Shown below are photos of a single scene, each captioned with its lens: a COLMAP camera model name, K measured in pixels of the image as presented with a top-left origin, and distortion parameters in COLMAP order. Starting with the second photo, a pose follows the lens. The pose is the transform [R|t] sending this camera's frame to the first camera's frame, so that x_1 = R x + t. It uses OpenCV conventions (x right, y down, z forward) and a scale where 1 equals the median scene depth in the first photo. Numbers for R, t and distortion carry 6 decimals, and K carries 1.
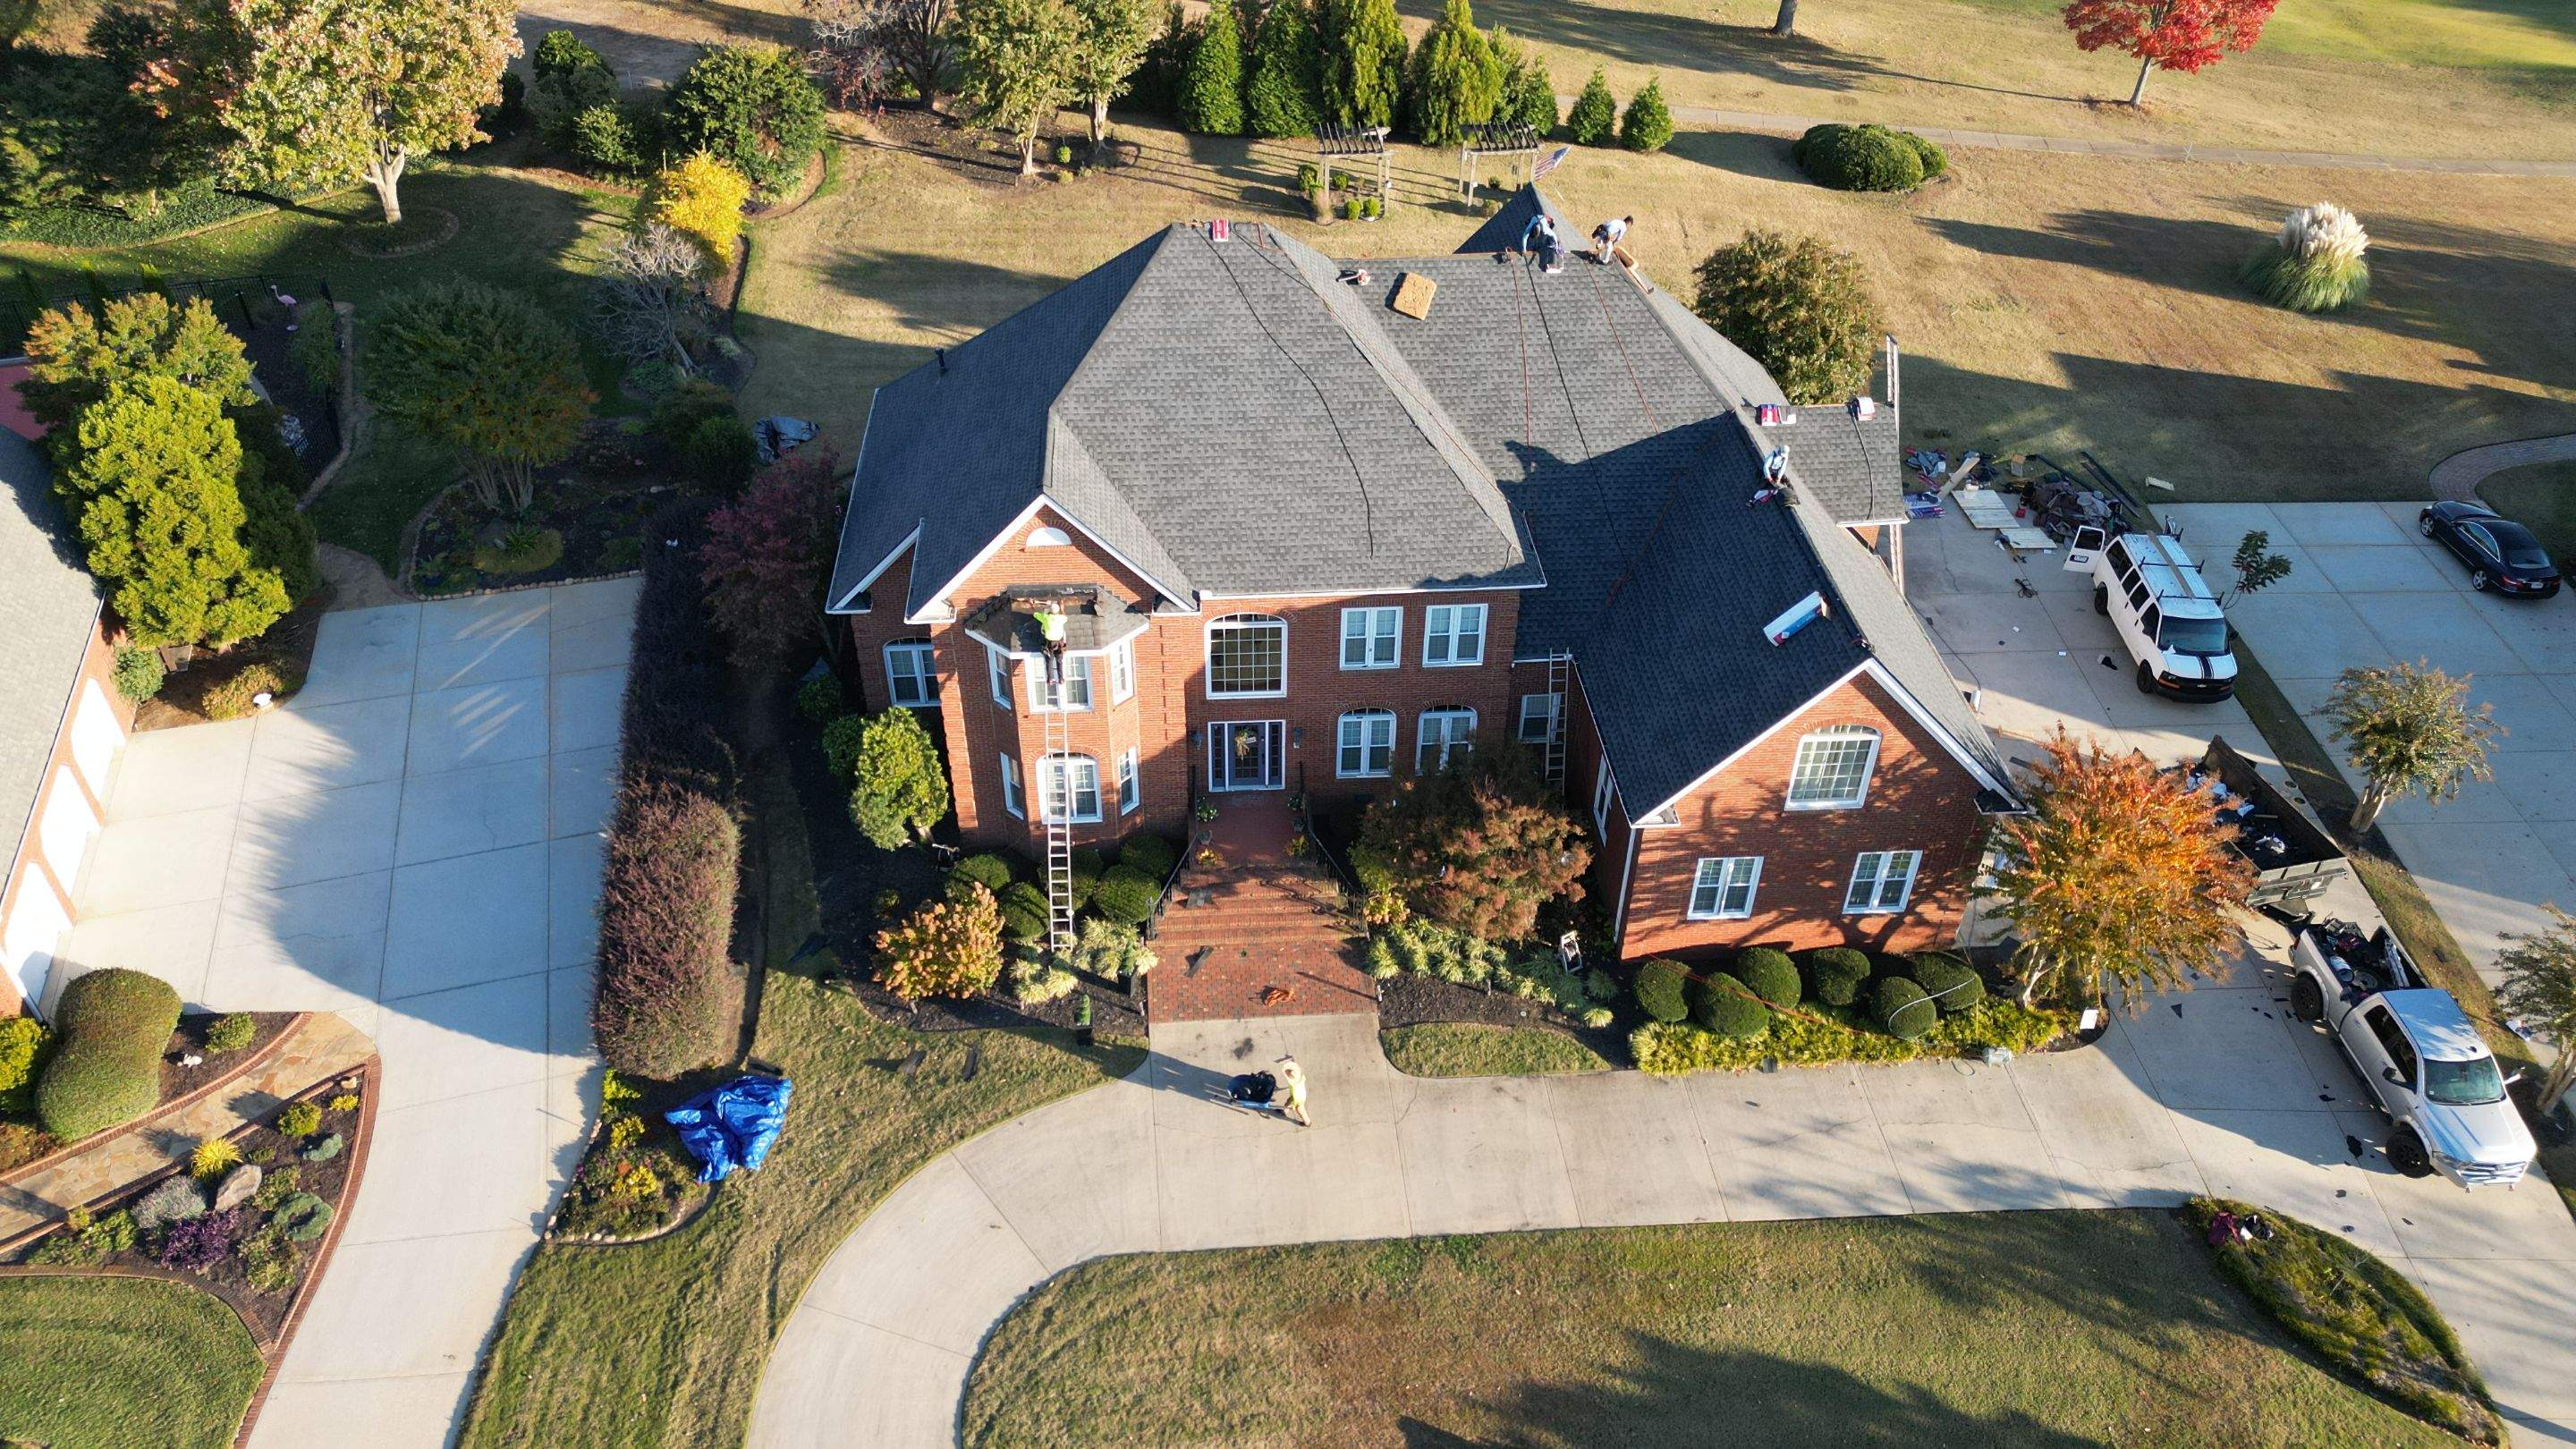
lens RADIAL K [[1797.8, 0, 1290.1], [0, 1797.8, 714.6], [0, 0, 1]] dist [0.078560, -0.069736]
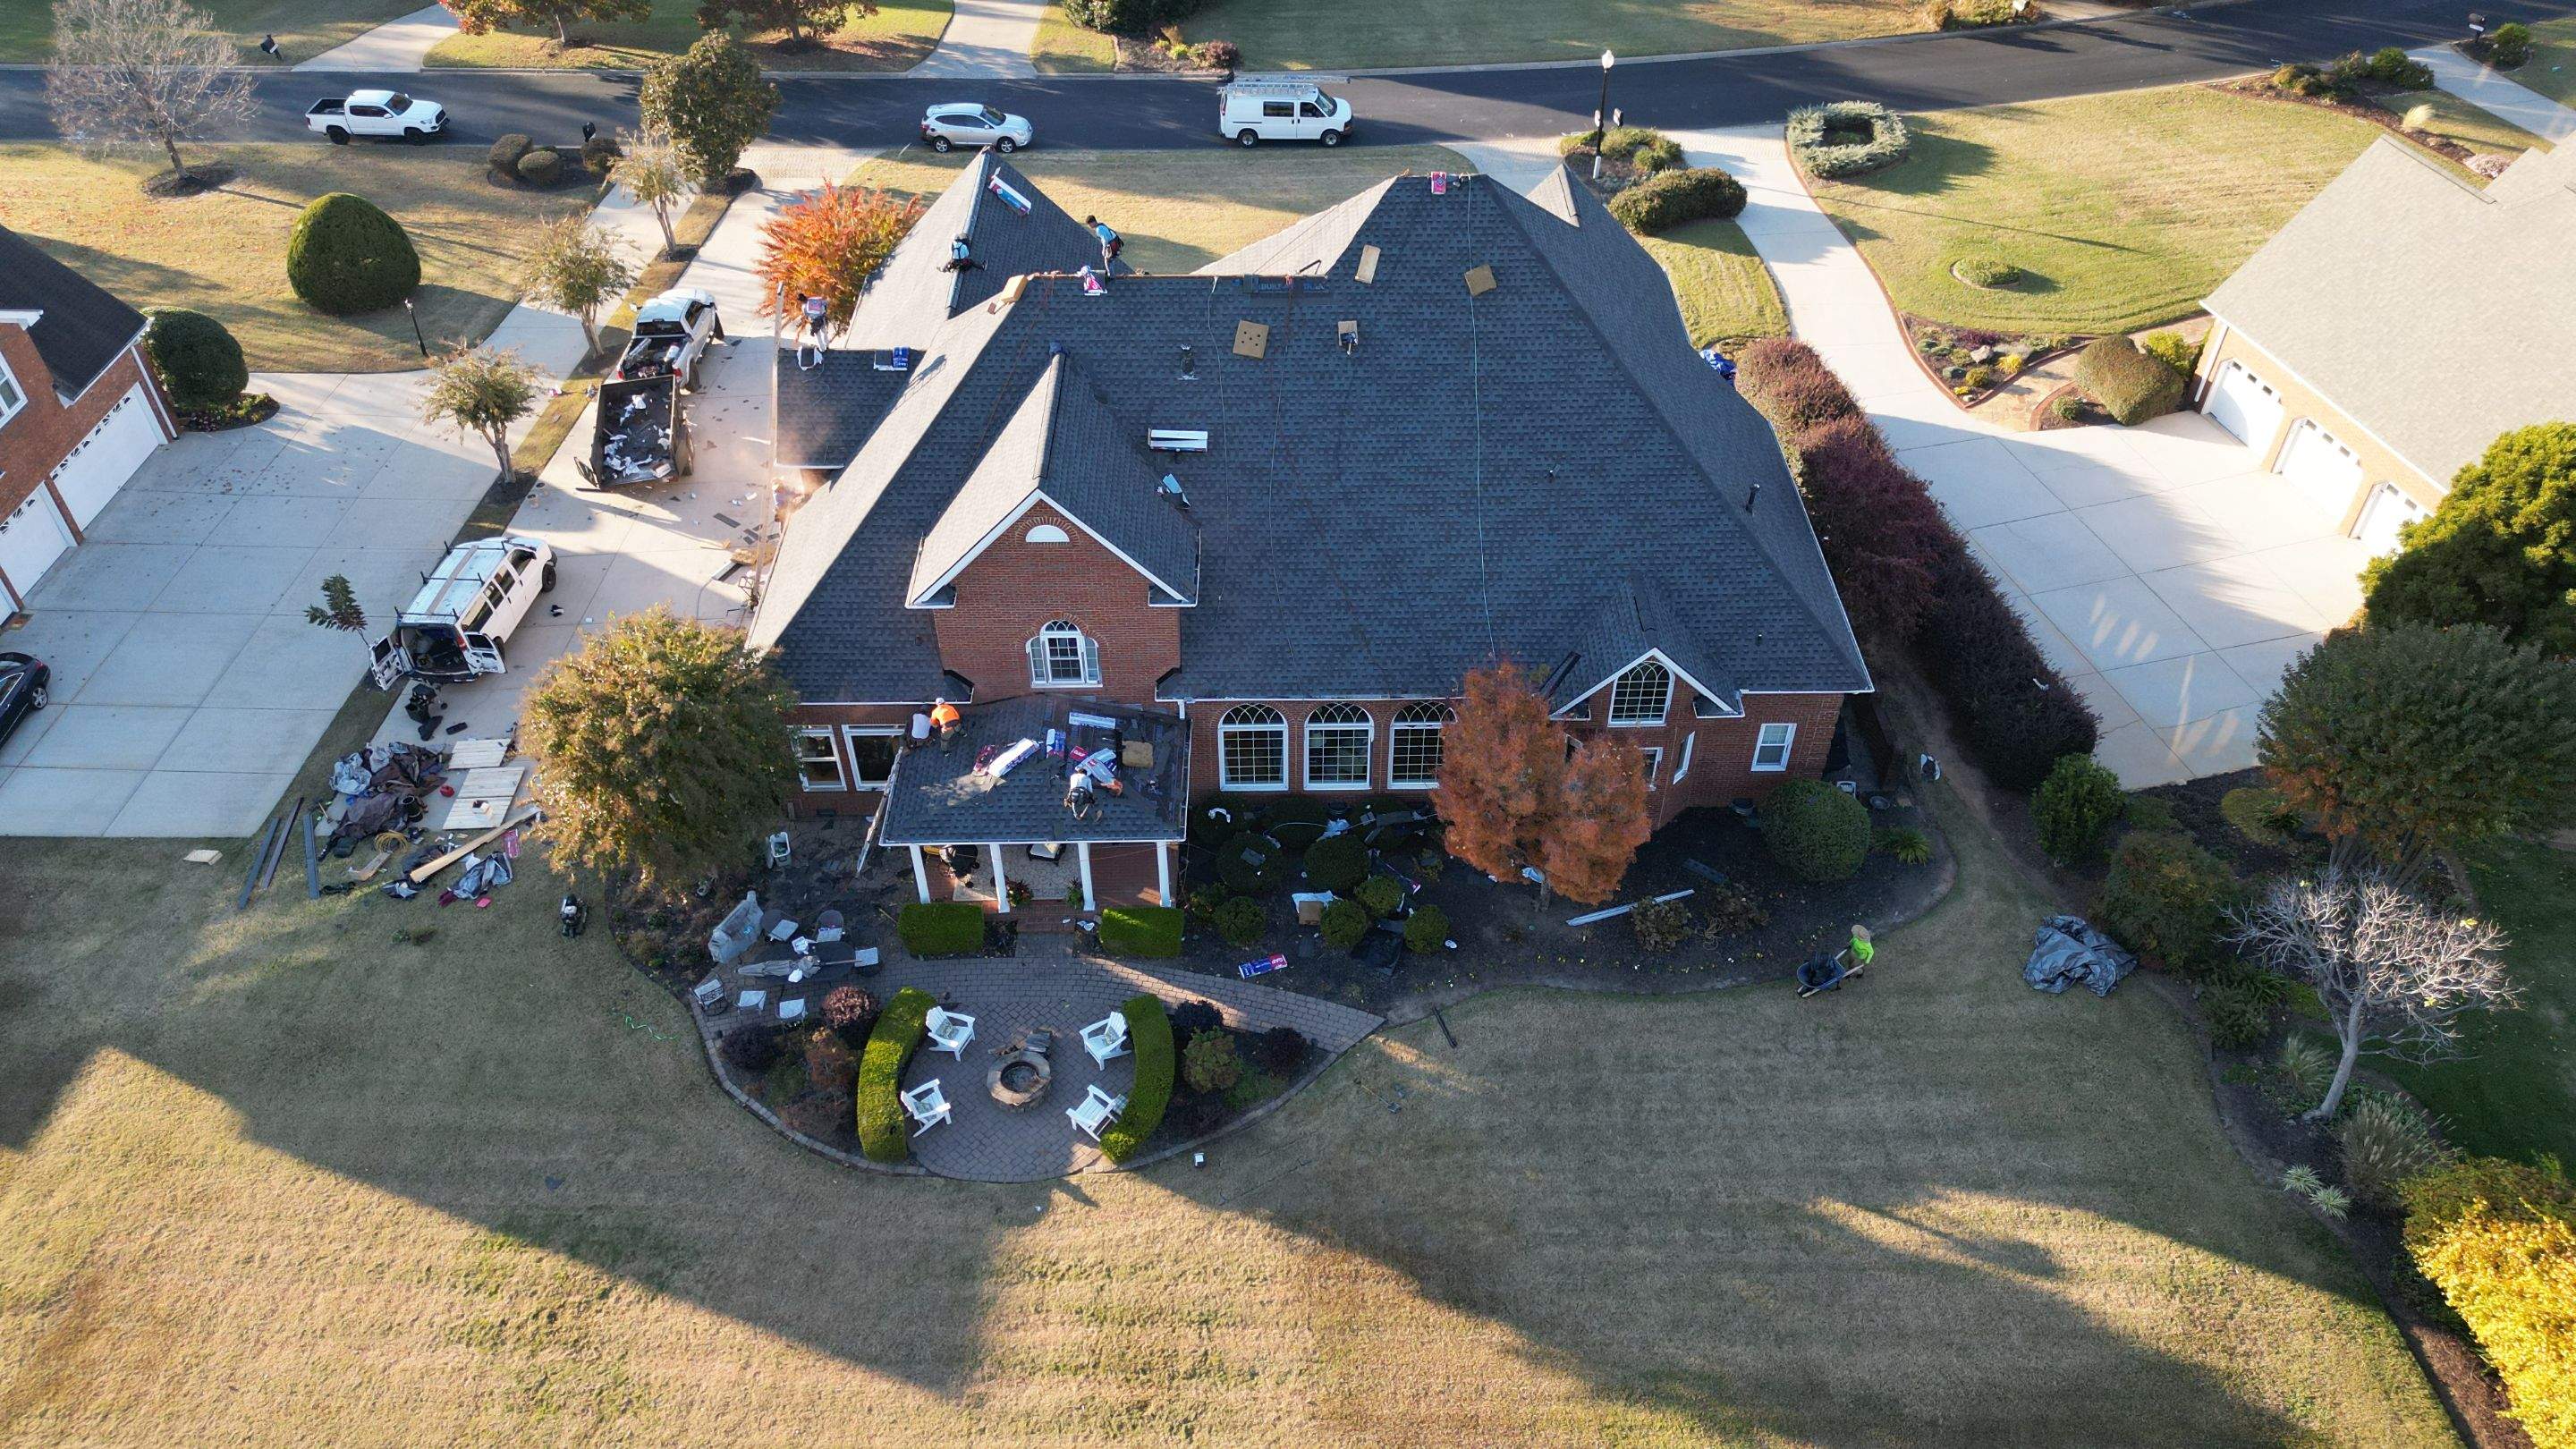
lens RADIAL K [[1810.9, 0, 1288.8], [0, 1810.9, 712.3], [0, 0, 1]] dist [0.080545, -0.072944]
pose [[-0.998266, -0.042073, 0.041170, -0.009111], [0.033017, 0.178823, 0.983327, -1.259910], [-0.048734, 0.982981, -0.177124, 1.508124]]
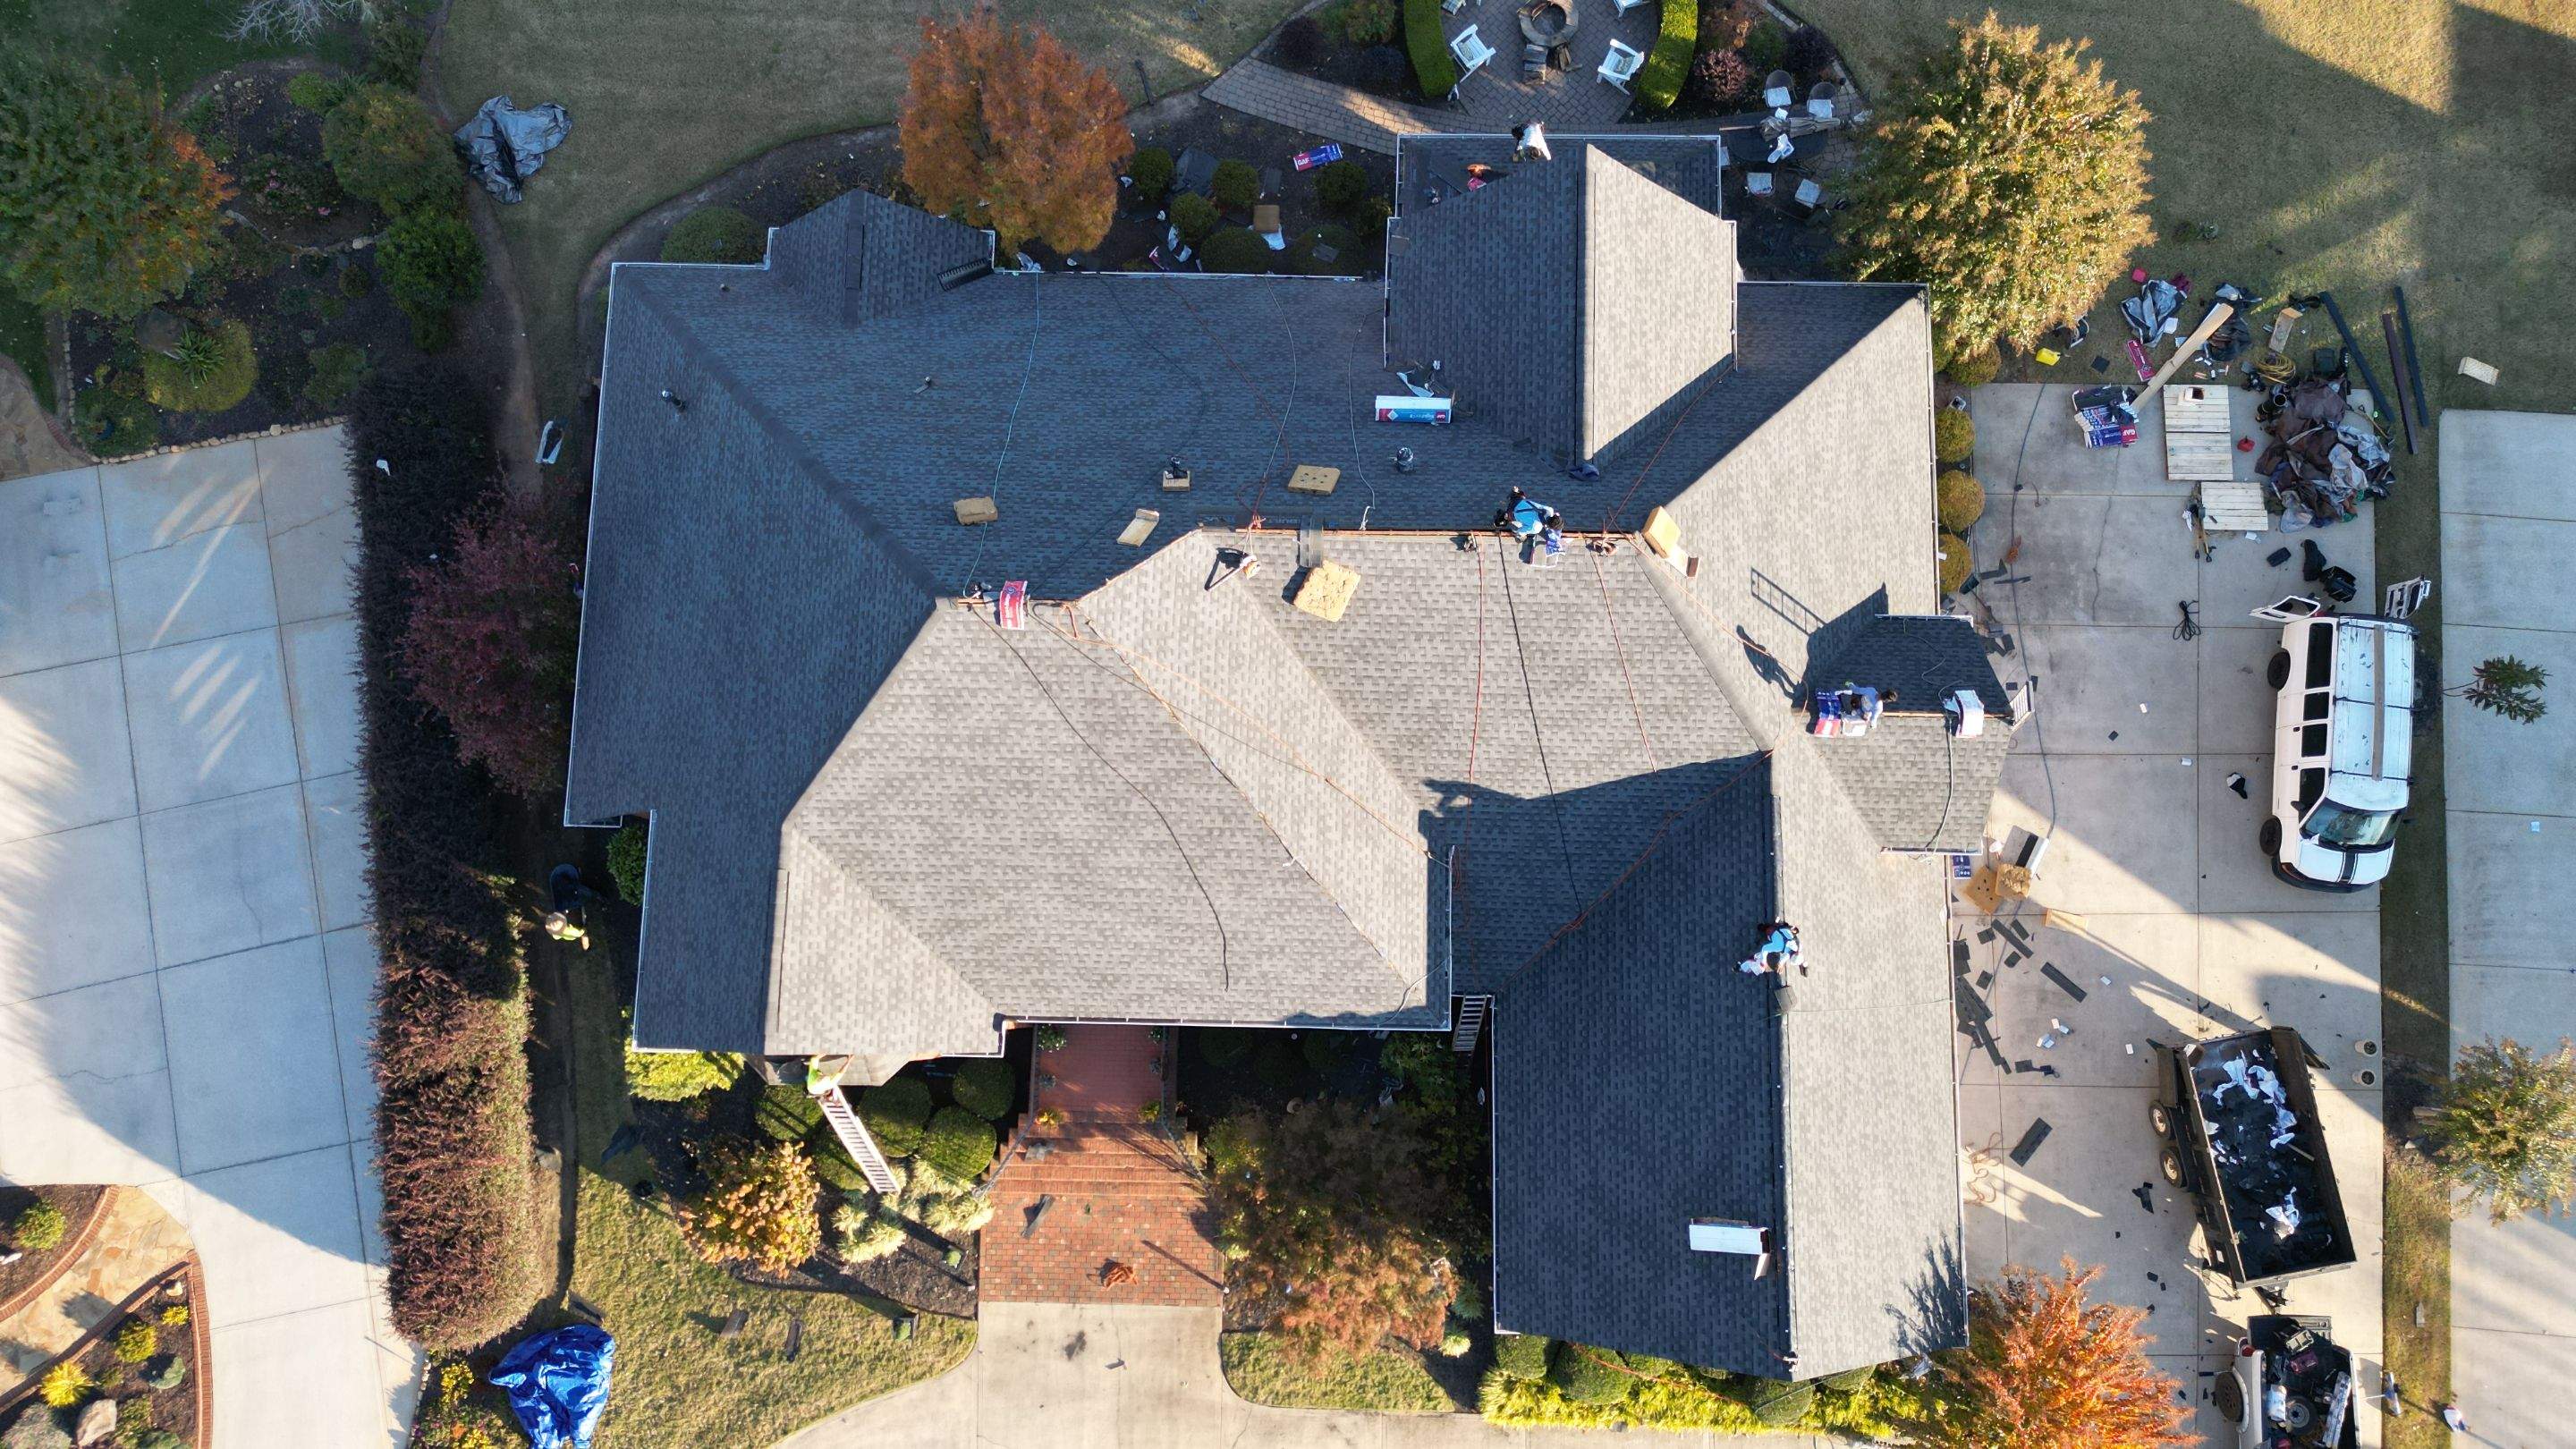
lens RADIAL K [[1810.9, 0, 1288.8], [0, 1810.9, 712.3], [0, 0, 1]] dist [0.080545, -0.072944]
pose [[0.995422, 0.088254, -0.036699, 0.089669], [-0.040146, 0.734502, 0.677418, -0.699540], [0.086740, -0.672843, 0.734682, 0.508129]]
